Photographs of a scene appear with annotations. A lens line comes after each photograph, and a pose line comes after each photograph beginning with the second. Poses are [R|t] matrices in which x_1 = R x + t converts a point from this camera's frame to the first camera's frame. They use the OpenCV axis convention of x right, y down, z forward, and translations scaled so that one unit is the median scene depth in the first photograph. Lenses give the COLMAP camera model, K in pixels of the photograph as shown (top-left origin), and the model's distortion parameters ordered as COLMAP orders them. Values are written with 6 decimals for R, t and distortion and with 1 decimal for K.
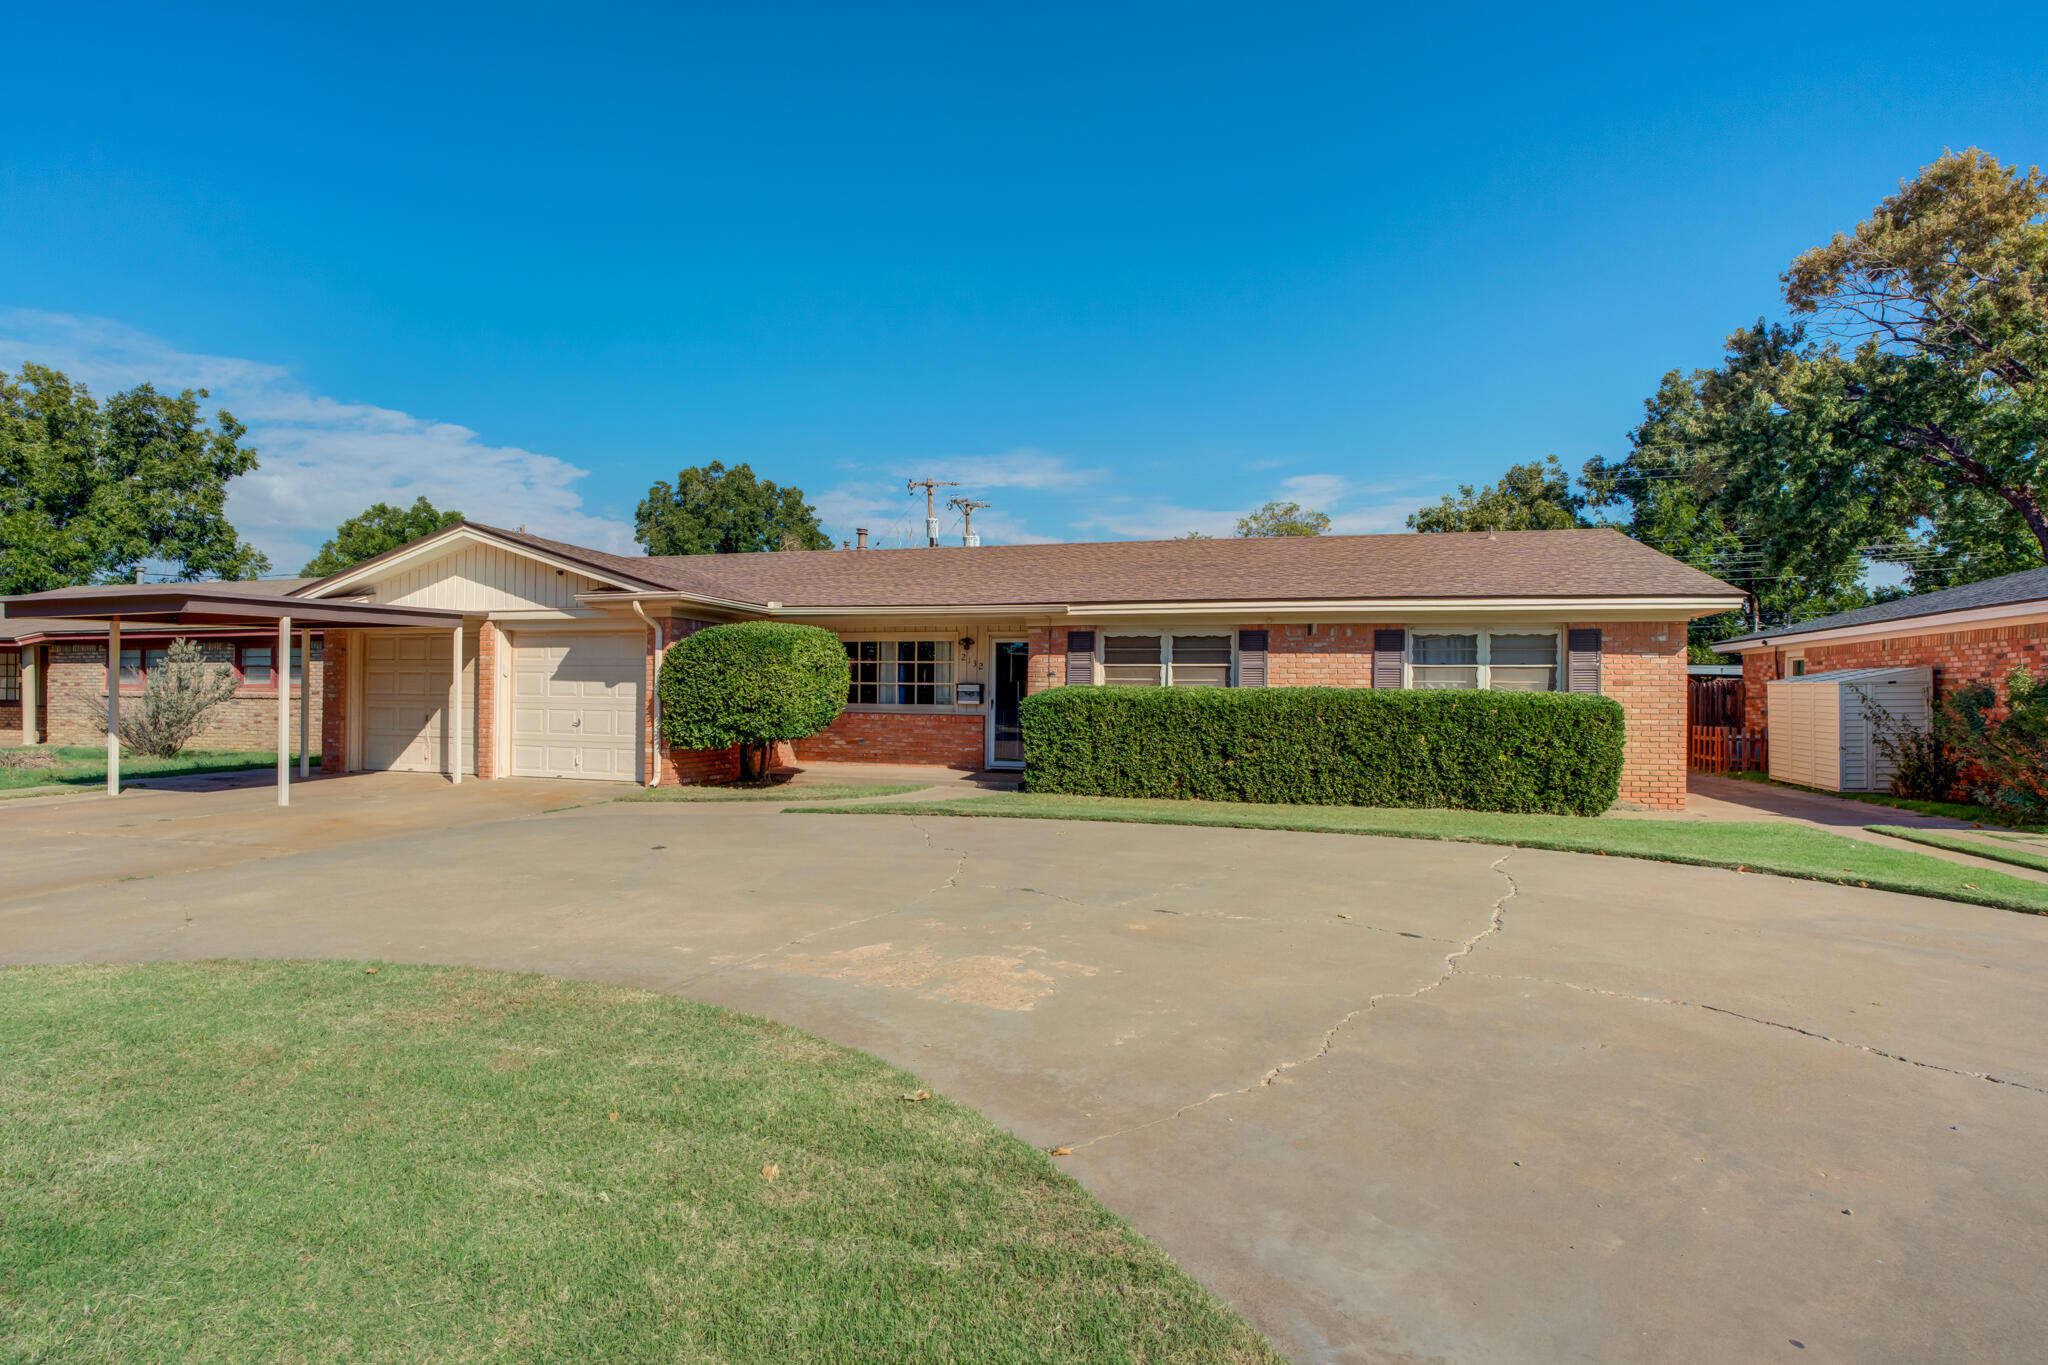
lens RADIAL K [[1033.2, 0, 1008.3], [0, 1033.2, 696.2], [0, 0, 1]] dist [-0.040034, 0.009659]
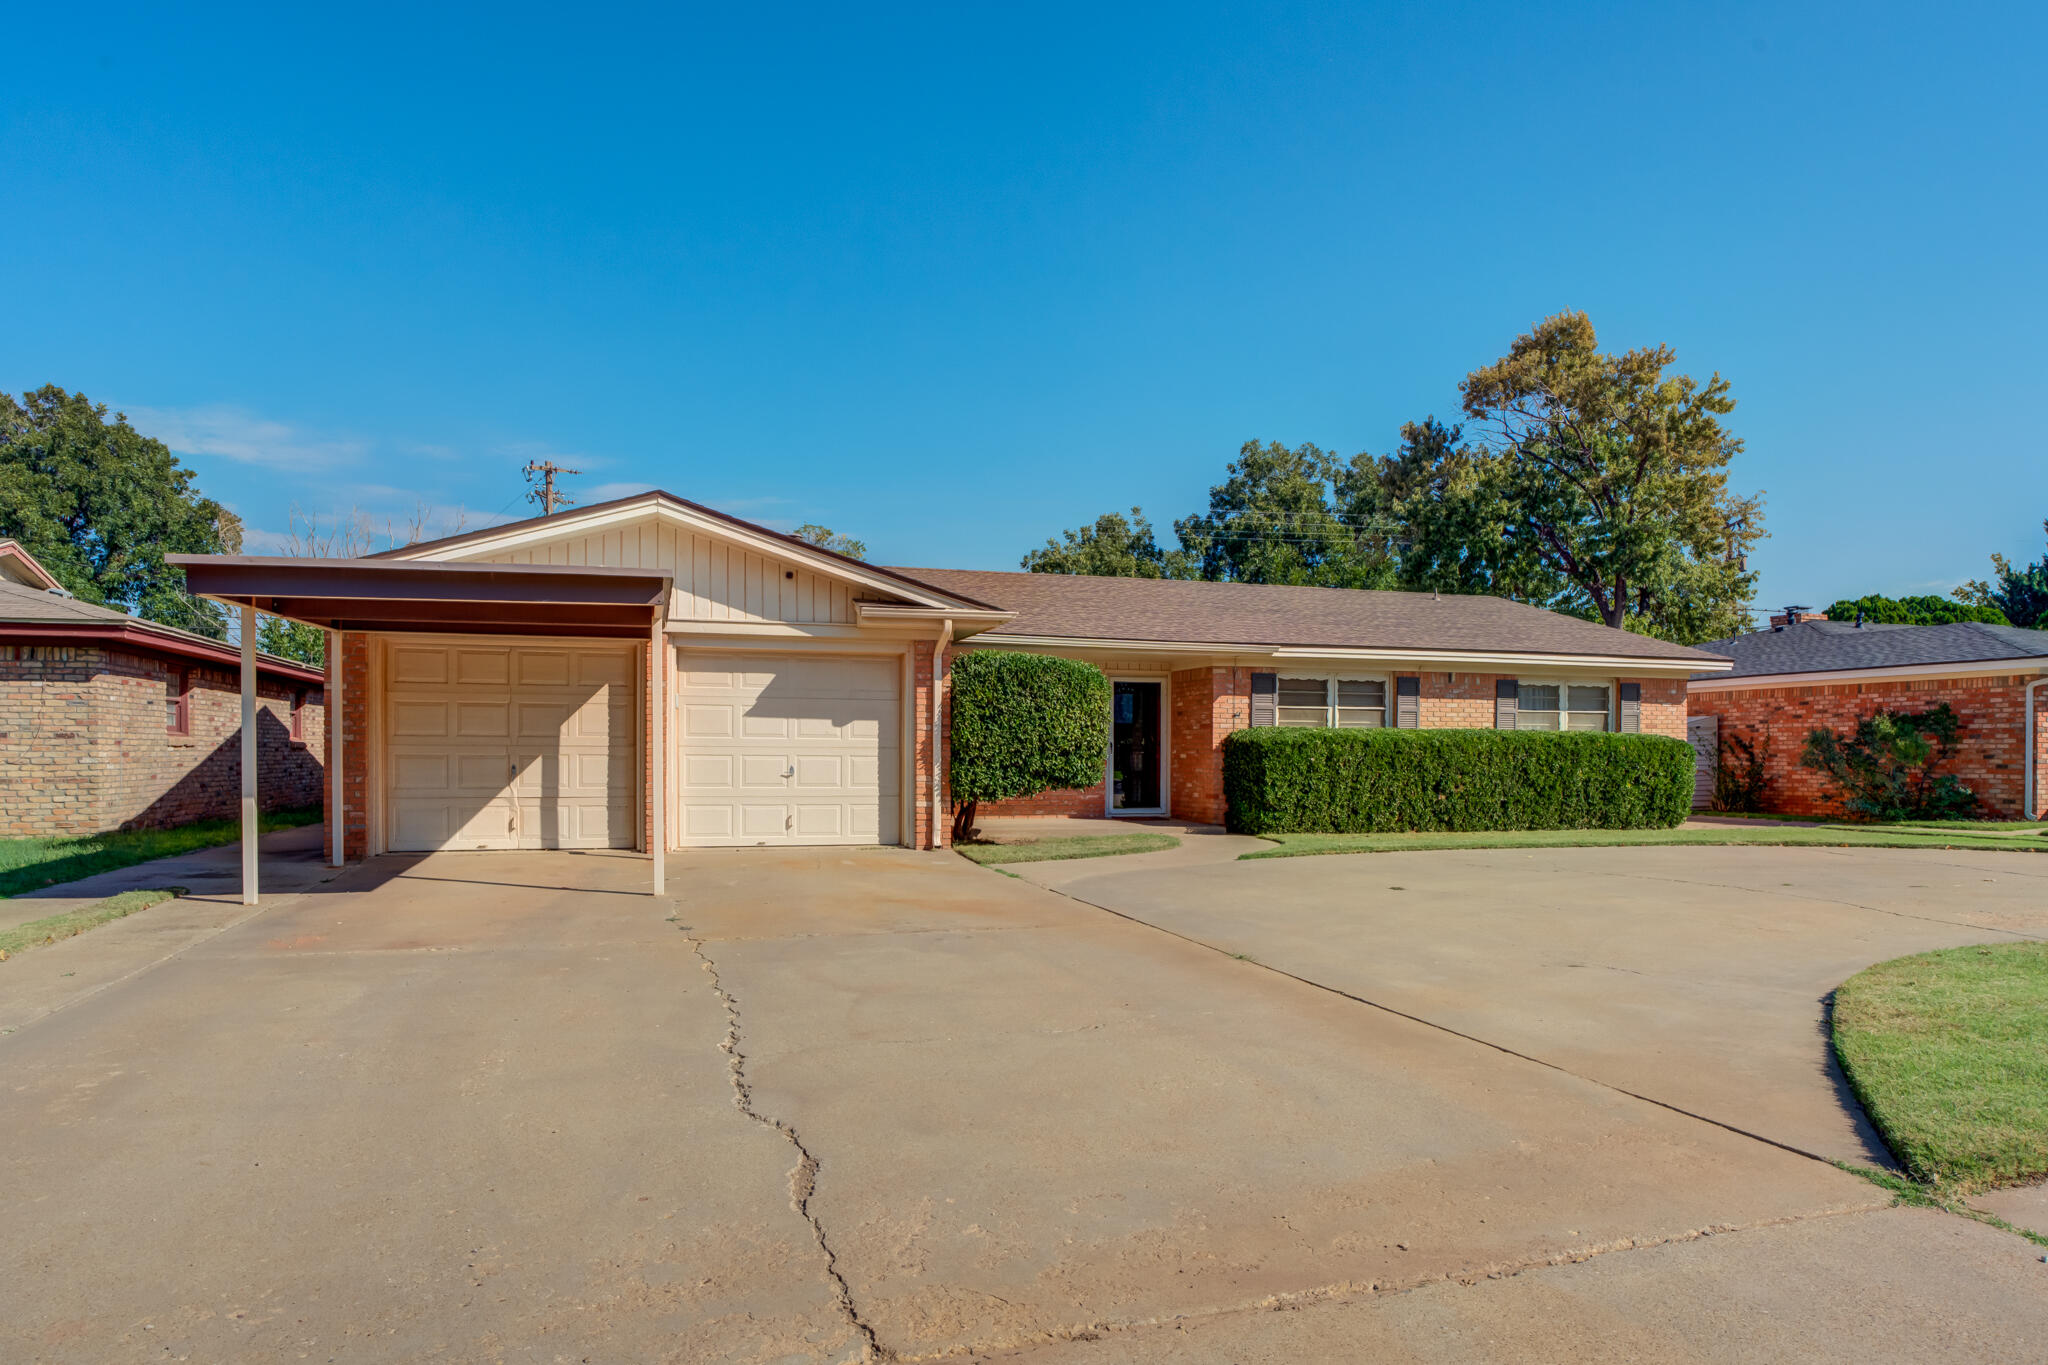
lens RADIAL K [[1226.6, 0, 1015.7], [0, 1226.6, 768.3], [0, 0, 1]] dist [-0.028306, 0.002418]
pose [[0.836441, -0.013808, 0.547883, -0.730567], [0.004898, 0.999831, 0.017720, 0.007128], [-0.548035, -0.012138, 0.836368, 0.134381]]
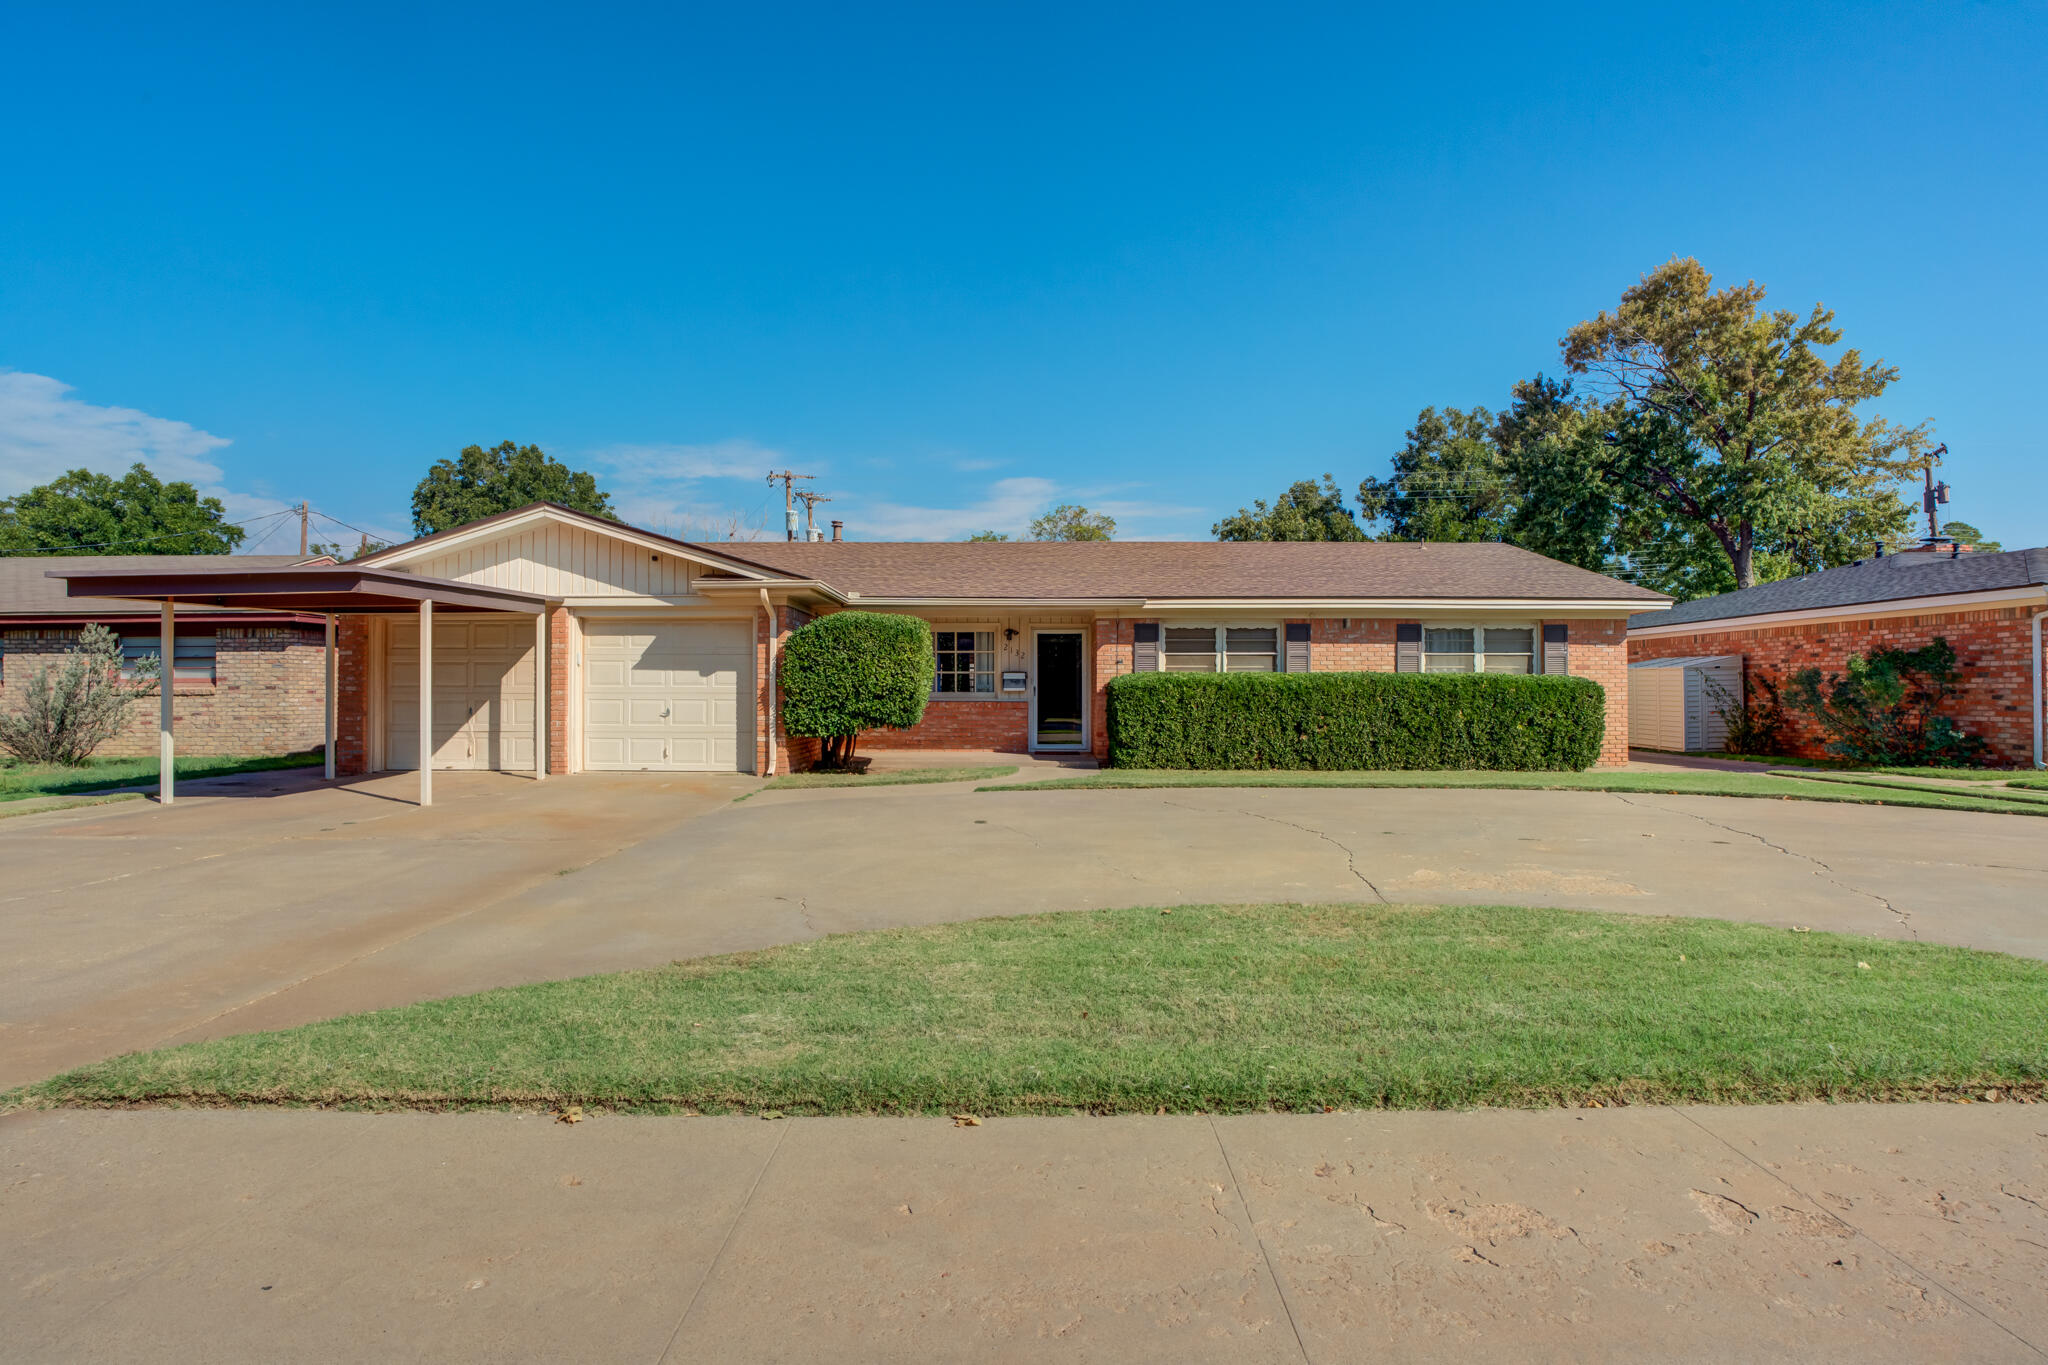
lens RADIAL K [[1024.8, 0, 1018.7], [0, 1024.8, 688.5], [0, 0, 1]] dist [-0.041816, 0.004177]
pose [[0.962955, -0.009055, 0.269511, -0.336114], [0.009707, 0.999952, -0.001085, 0.006494], [-0.269489, 0.003661, 0.962997, -0.017346]]
